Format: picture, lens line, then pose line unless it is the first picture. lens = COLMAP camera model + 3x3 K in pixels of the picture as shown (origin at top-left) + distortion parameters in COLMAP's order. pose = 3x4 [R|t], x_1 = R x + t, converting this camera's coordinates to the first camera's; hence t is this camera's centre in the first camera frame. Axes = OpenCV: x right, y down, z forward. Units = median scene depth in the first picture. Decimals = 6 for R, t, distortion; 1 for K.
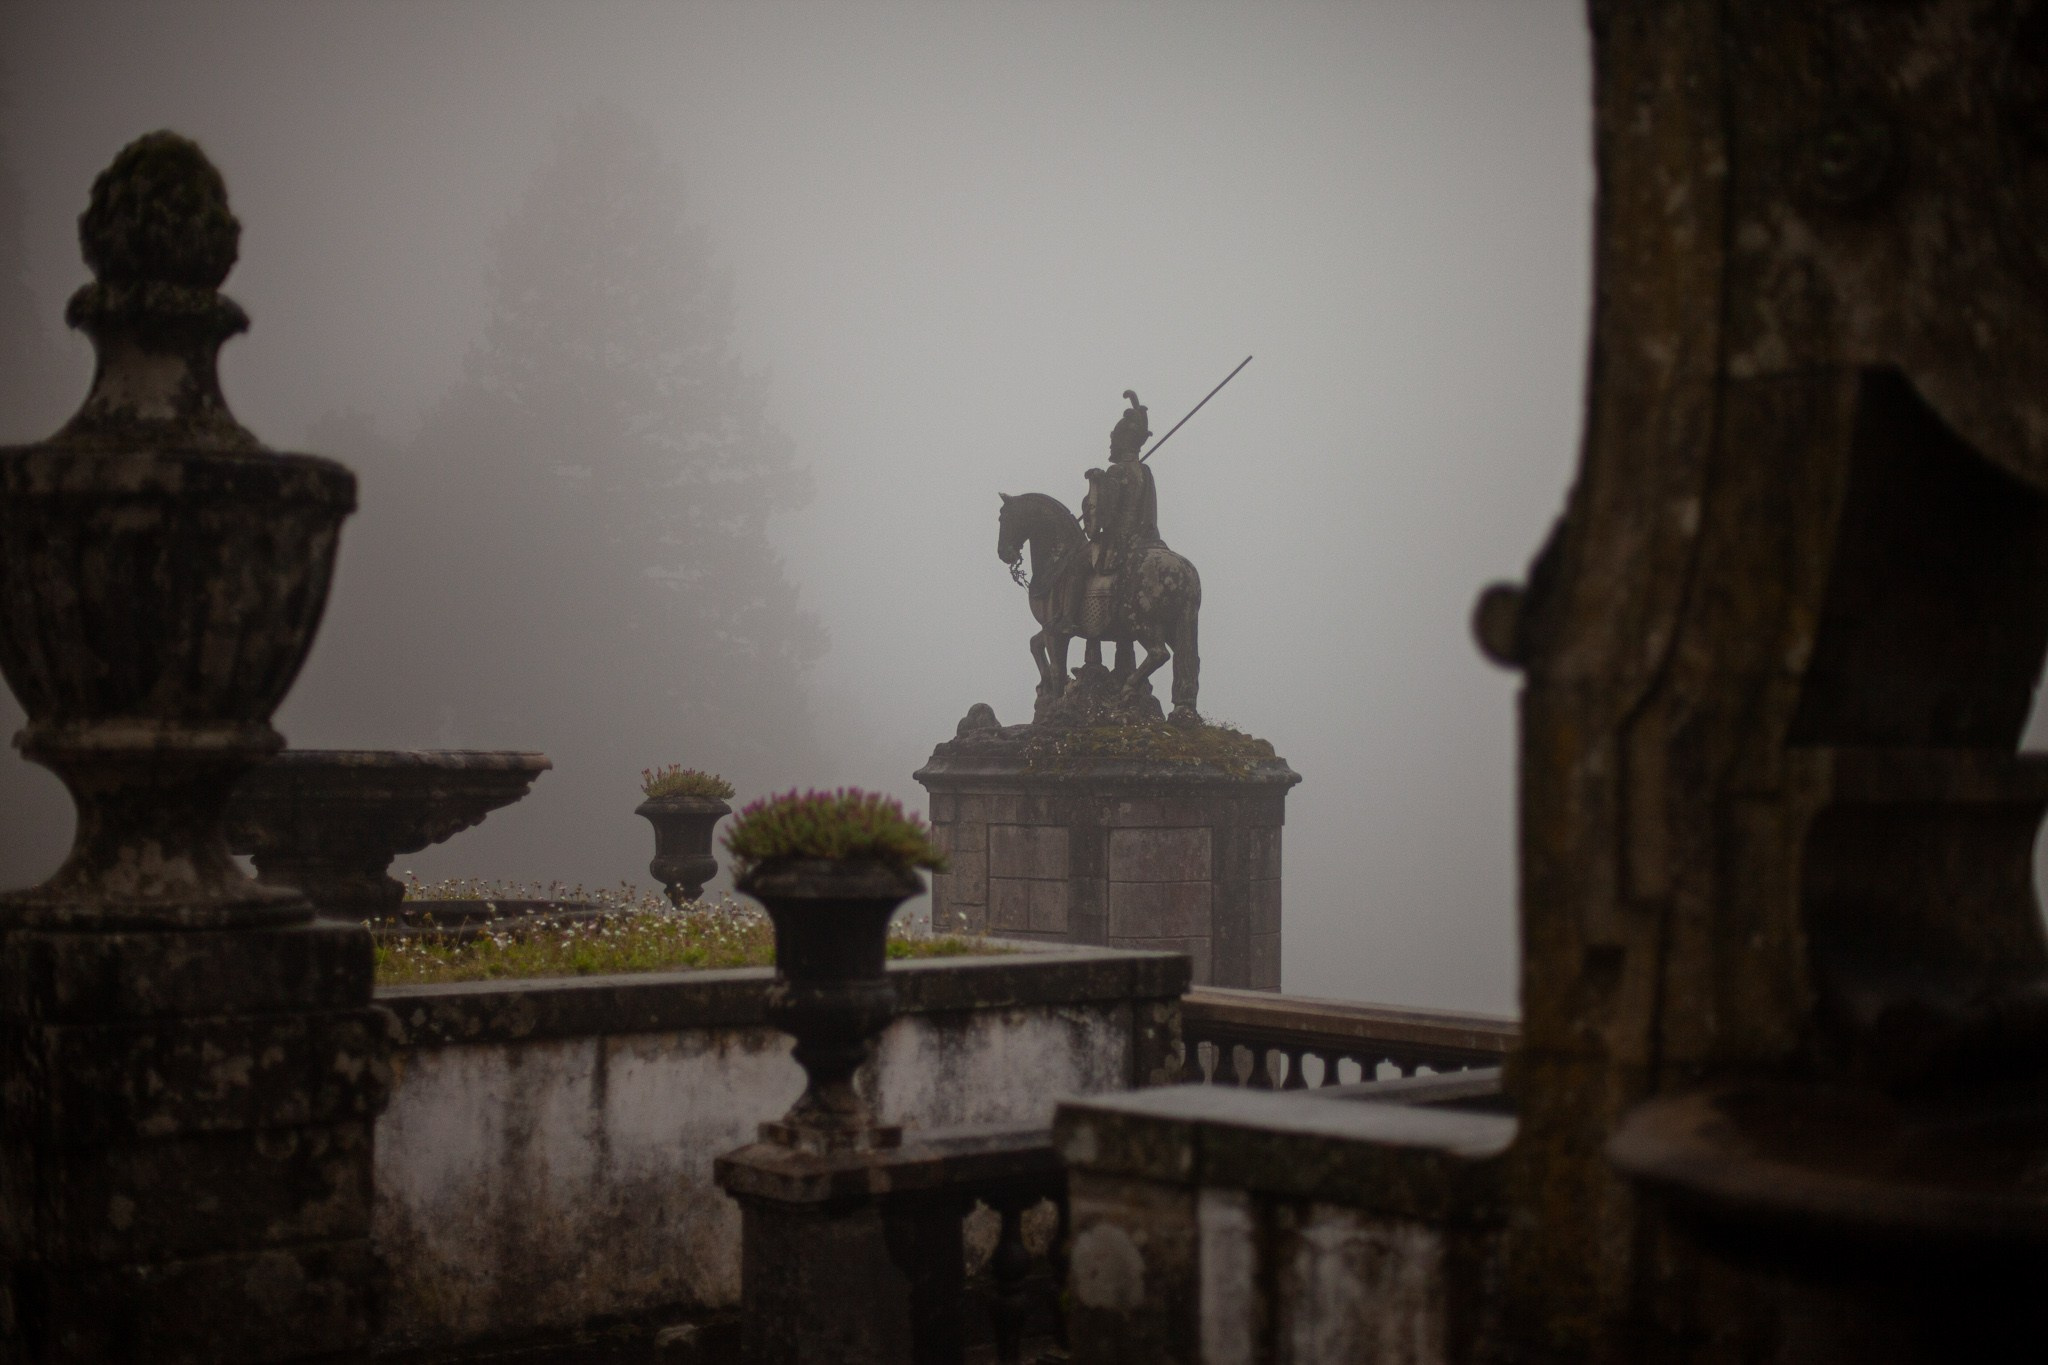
lens RADIAL K [[2952.3, 0, 1017.3], [0, 2952.3, 676.0], [0, 0, 1]] dist [-0.144641, 0.174577]
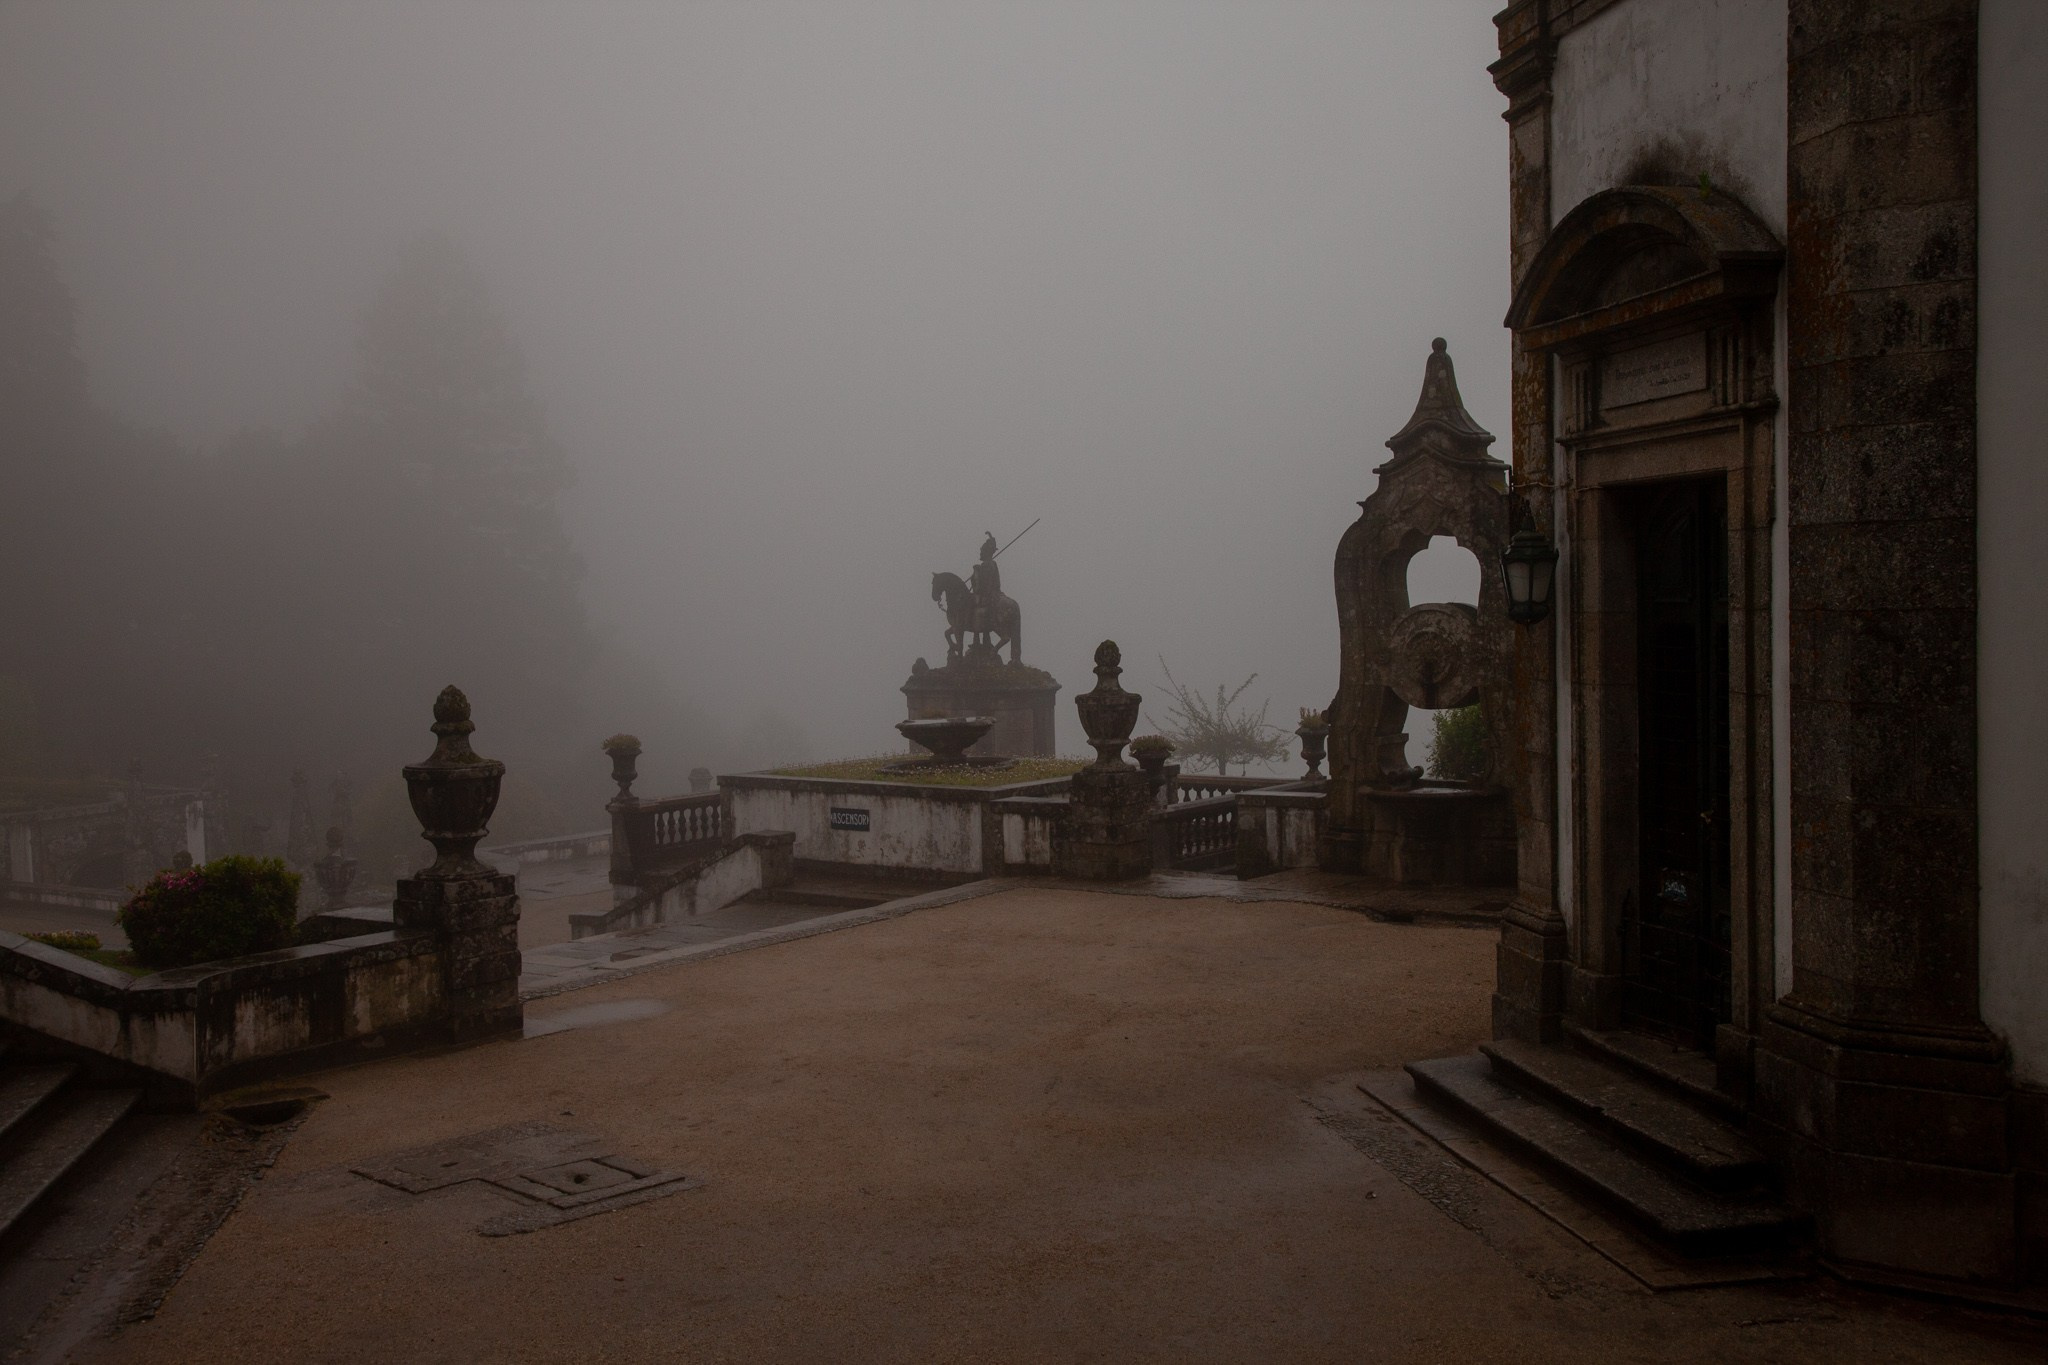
lens RADIAL K [[2077.6, 0, 1034.8], [0, 2077.6, 680.8], [0, 0, 1]] dist [-0.009734, 0.145755]
pose [[0.974213, -0.035723, 0.222785, -0.325643], [0.021038, 0.997467, 0.067944, -0.092480], [-0.224648, -0.061505, 0.972497, -0.729930]]
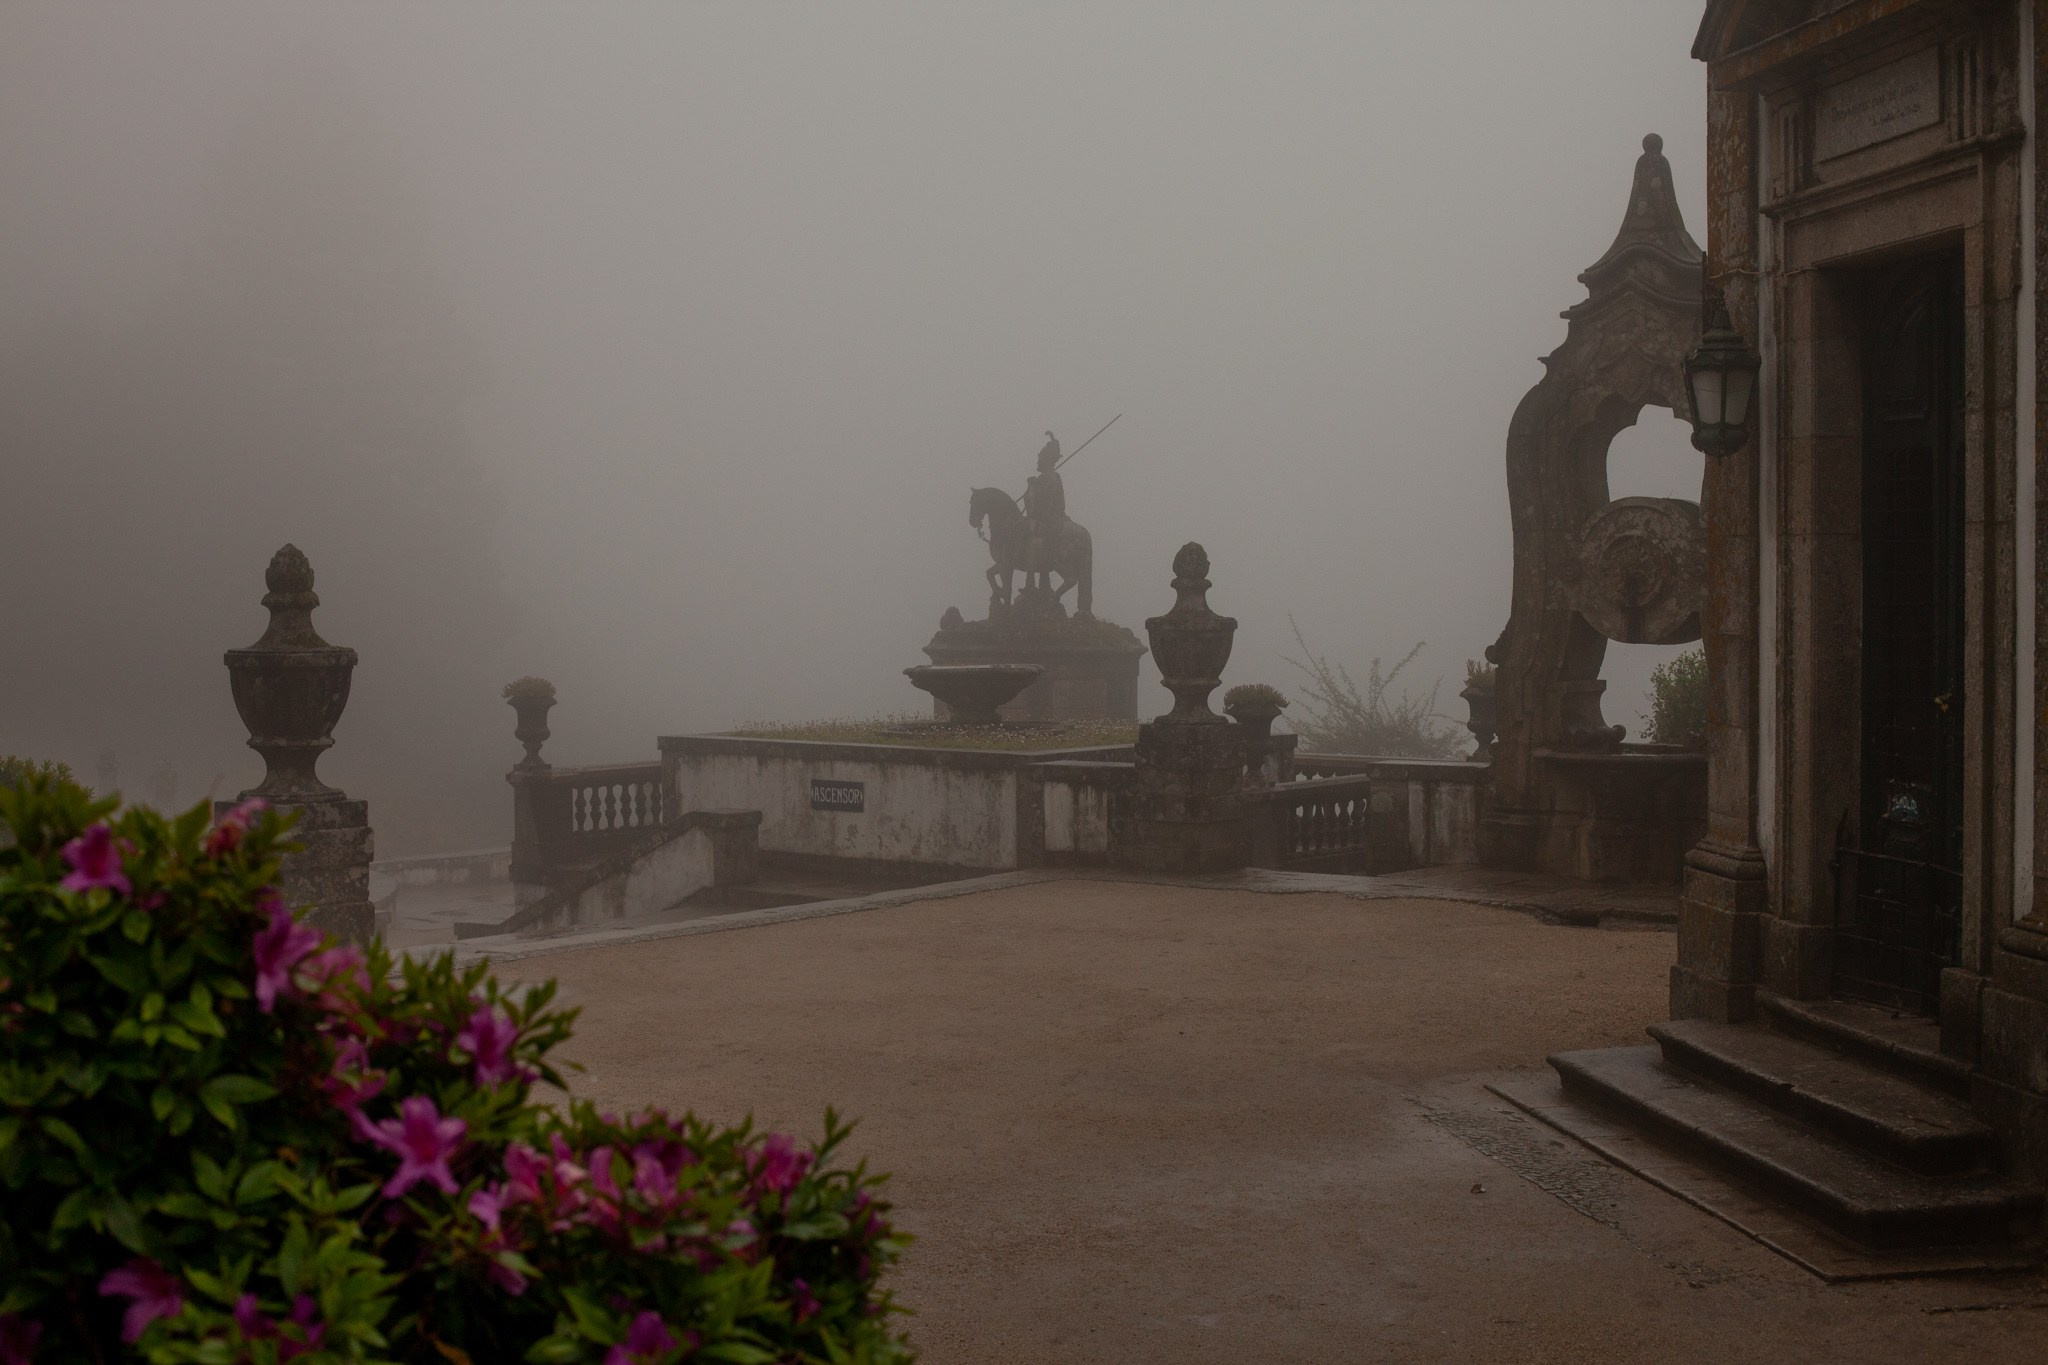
lens RADIAL K [[2952.3, 0, 1017.3], [0, 2952.3, 676.0], [0, 0, 1]] dist [-0.144641, 0.174577]
pose [[0.982934, -0.016393, 0.183228, -0.316978], [0.005332, 0.998142, 0.060694, -0.059651], [-0.183883, -0.058681, 0.981195, -0.764639]]
